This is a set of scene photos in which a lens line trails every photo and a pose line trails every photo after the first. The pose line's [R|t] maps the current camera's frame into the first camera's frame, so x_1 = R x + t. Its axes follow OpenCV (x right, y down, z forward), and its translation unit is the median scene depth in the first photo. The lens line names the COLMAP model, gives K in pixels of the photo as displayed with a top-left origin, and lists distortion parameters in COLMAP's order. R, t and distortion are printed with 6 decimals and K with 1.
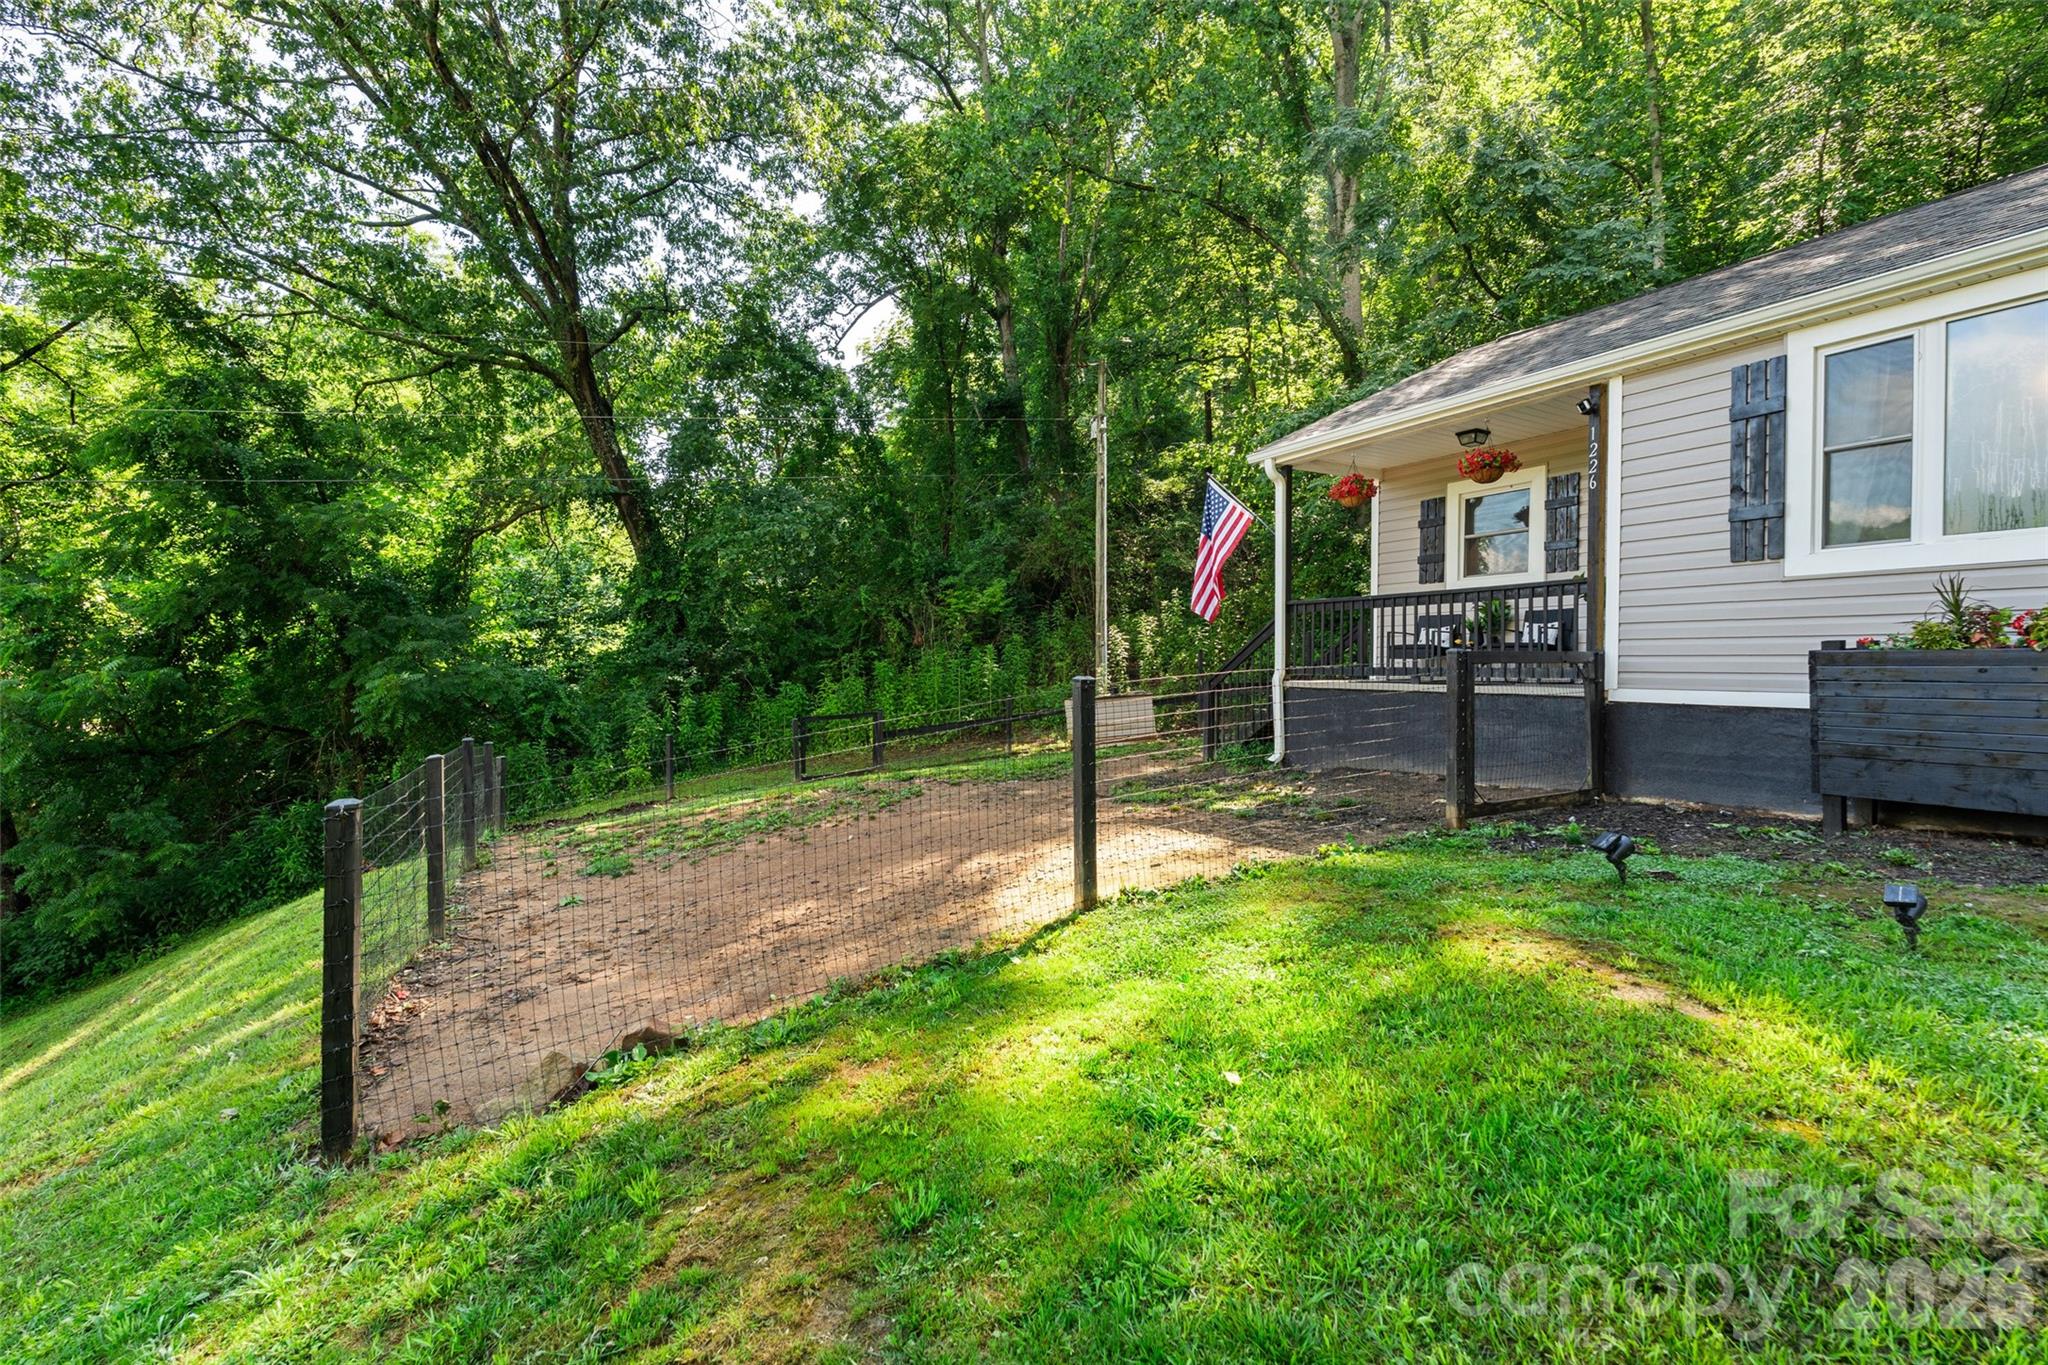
lens RADIAL K [[891.8, 0, 1027.1], [0, 891.8, 674.9], [0, 0, 1]] dist [-0.004668, 0.000505]
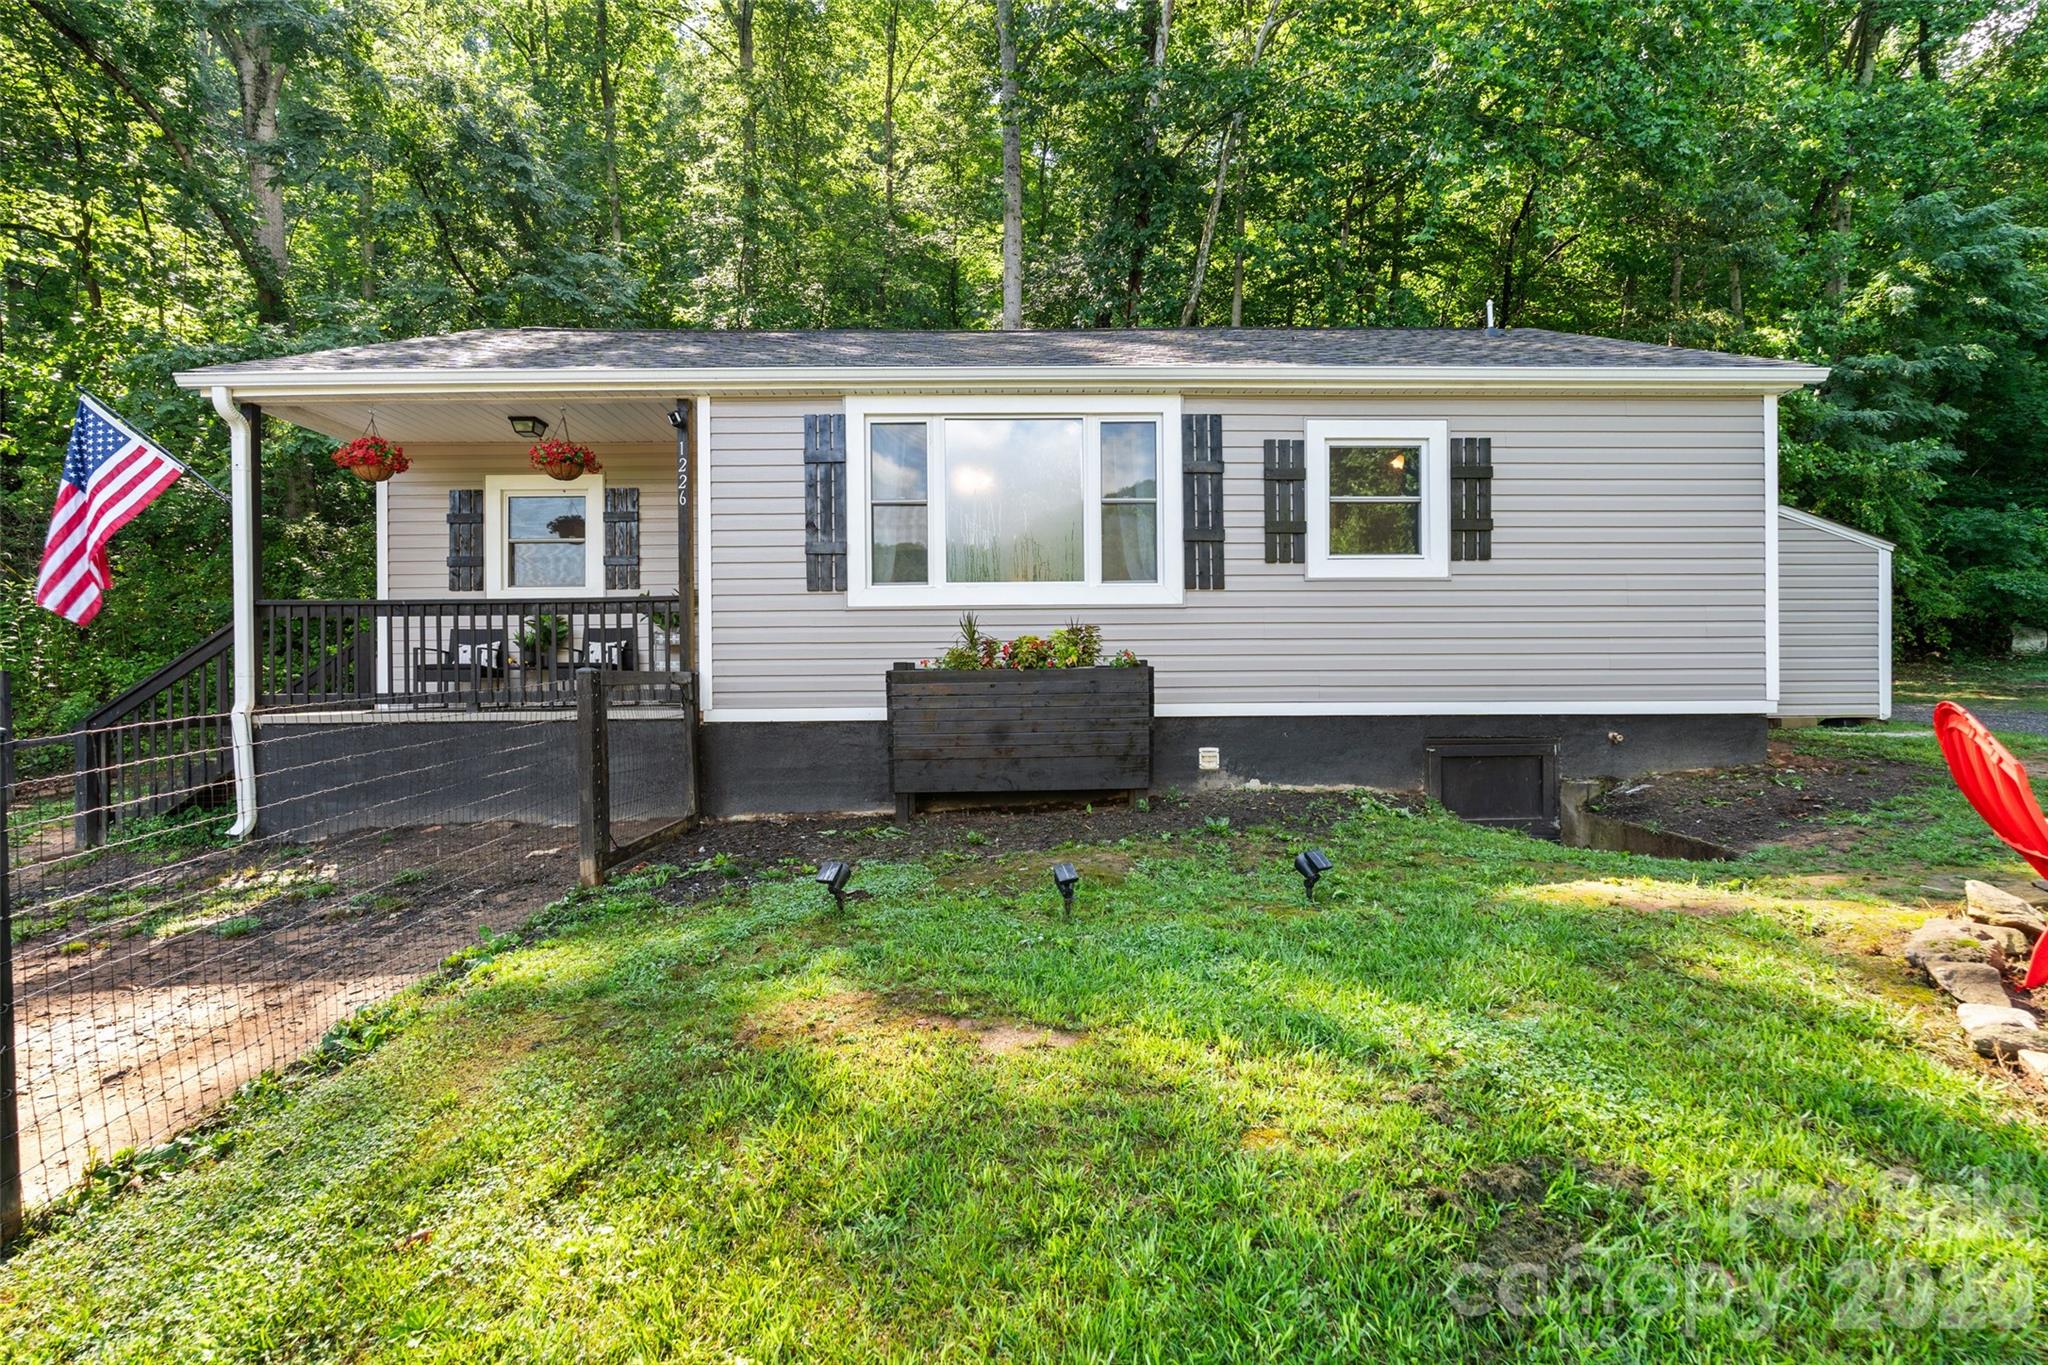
lens RADIAL K [[891.8, 0, 1020.7], [0, 891.8, 678.5], [0, 0, 1]] dist [-0.004668, 0.000505]
pose [[0.476785, -0.004469, 0.879009, -0.033856], [0.023460, 0.999696, -0.007643, -0.002260], [-0.878707, 0.024266, 0.476744, 0.160185]]
